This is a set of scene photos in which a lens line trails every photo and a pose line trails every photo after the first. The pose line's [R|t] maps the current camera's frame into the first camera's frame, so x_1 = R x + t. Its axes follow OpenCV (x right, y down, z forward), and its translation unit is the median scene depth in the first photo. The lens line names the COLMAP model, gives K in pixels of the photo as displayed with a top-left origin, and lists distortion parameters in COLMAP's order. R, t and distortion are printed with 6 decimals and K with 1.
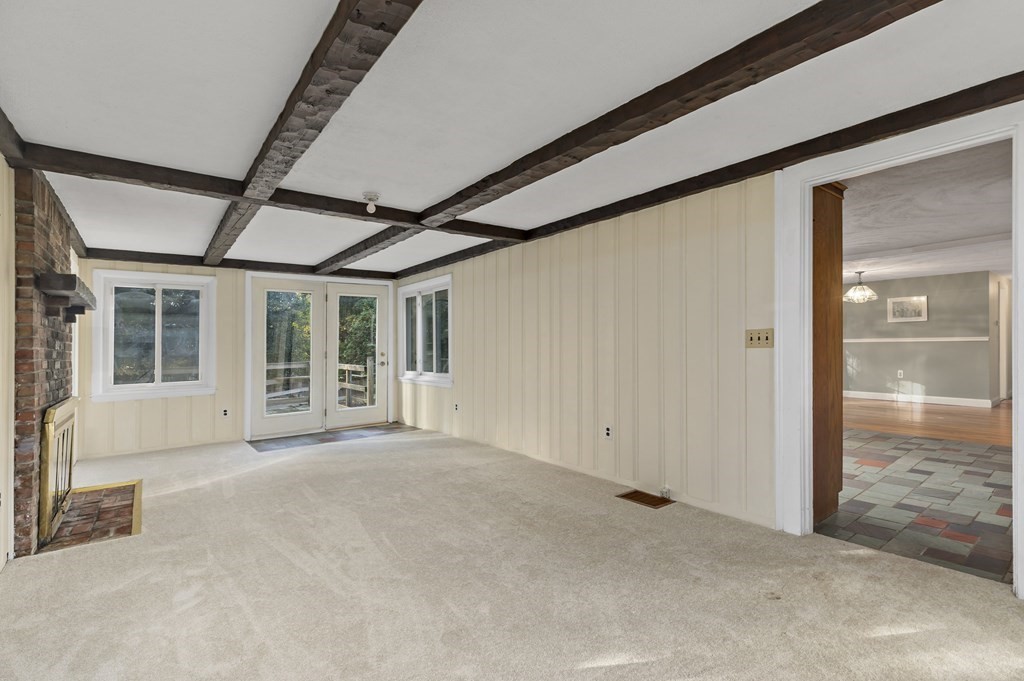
lens RADIAL K [[476.3, 0, 513.5], [0, 476.3, 352.3], [0, 0, 1]] dist [0.009068, -0.000295]
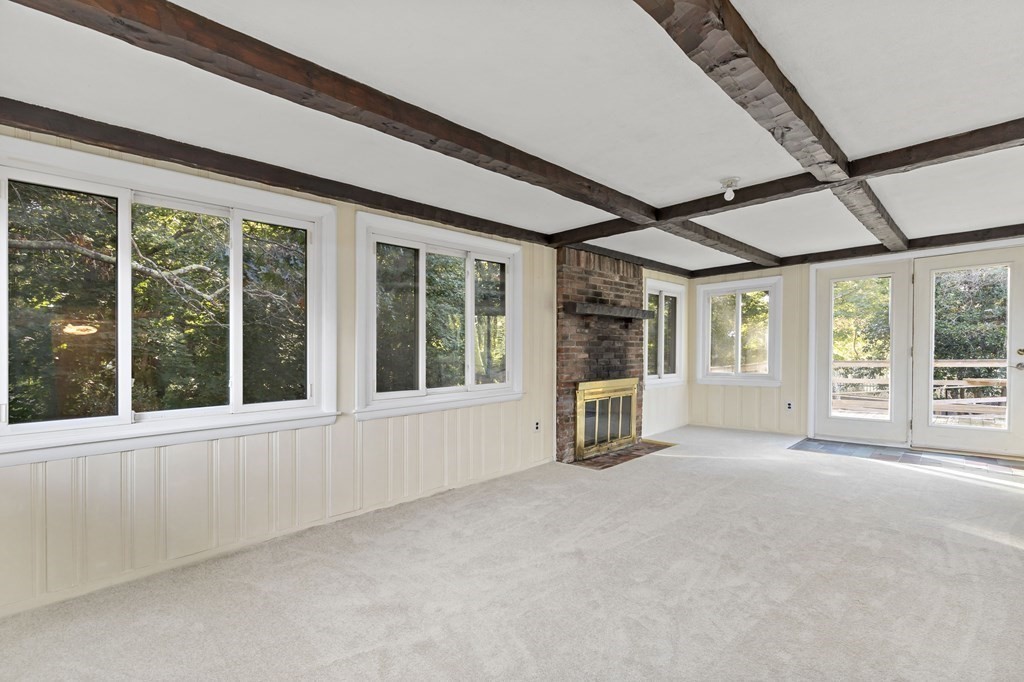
lens RADIAL K [[476.3, 0, 513.5], [0, 476.3, 352.8], [0, 0, 1]] dist [0.009068, -0.000295]
pose [[0.113895, 0.020651, -0.993278, 0.633622], [0.005318, 0.999757, 0.021396, -0.023761], [0.993479, -0.007719, 0.113758, 0.532541]]
